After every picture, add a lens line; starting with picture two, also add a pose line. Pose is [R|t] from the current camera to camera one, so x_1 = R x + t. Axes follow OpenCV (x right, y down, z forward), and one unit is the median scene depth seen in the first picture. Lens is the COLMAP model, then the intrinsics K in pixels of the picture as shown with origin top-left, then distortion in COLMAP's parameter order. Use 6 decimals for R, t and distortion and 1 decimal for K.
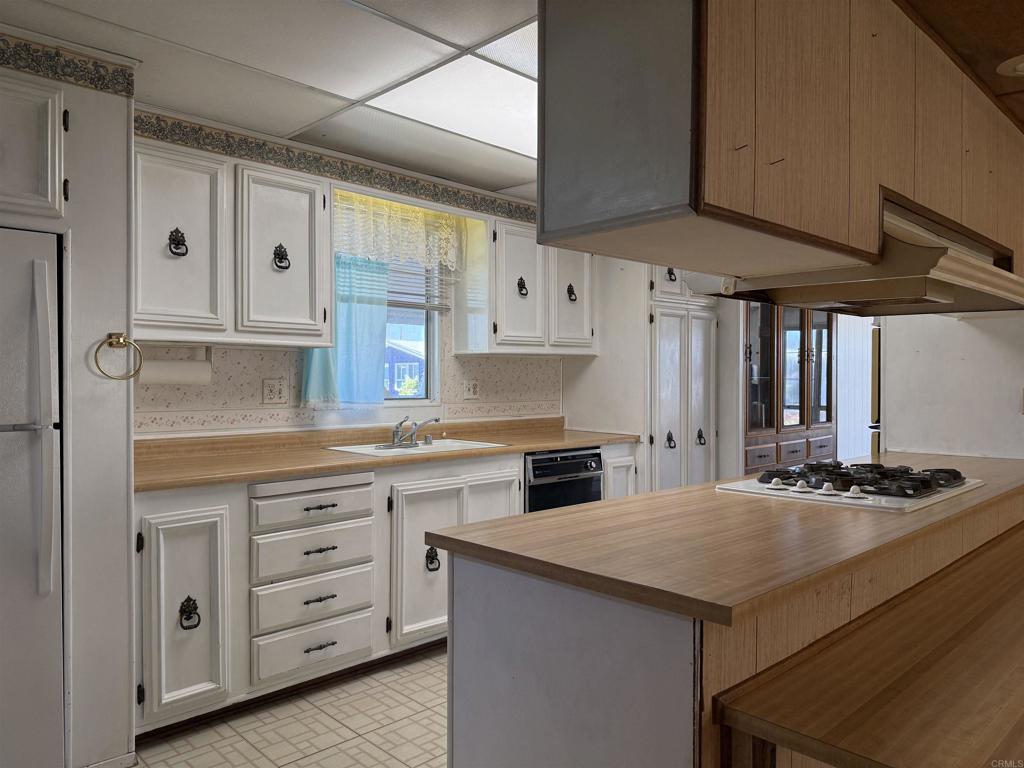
lens RADIAL K [[728.1, 0, 512.0], [0, 728.1, 384.0], [0, 0, 1]] dist [0.000807, -0.000821]
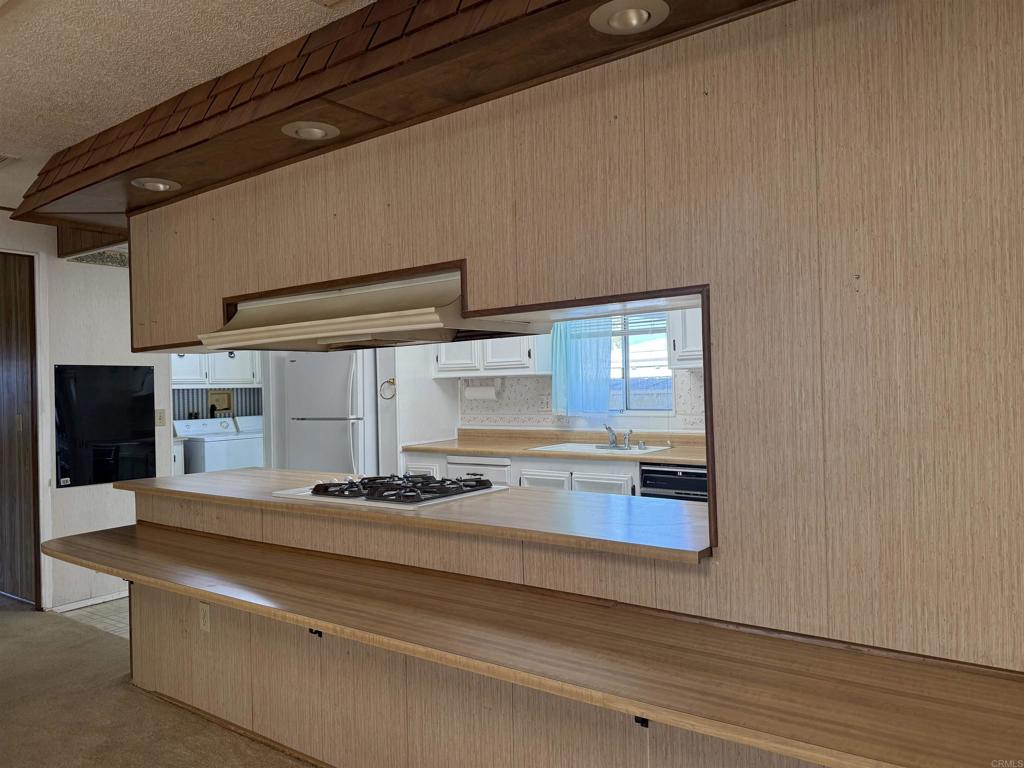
lens RADIAL K [[728.1, 0, 512.0], [0, 728.1, 384.0], [0, 0, 1]] dist [0.000807, -0.000821]
pose [[0.133813, -0.012459, -0.990928, 1.275770], [0.015027, 0.999832, -0.010541, -0.016529], [0.990893, -0.013480, 0.133978, 0.791599]]
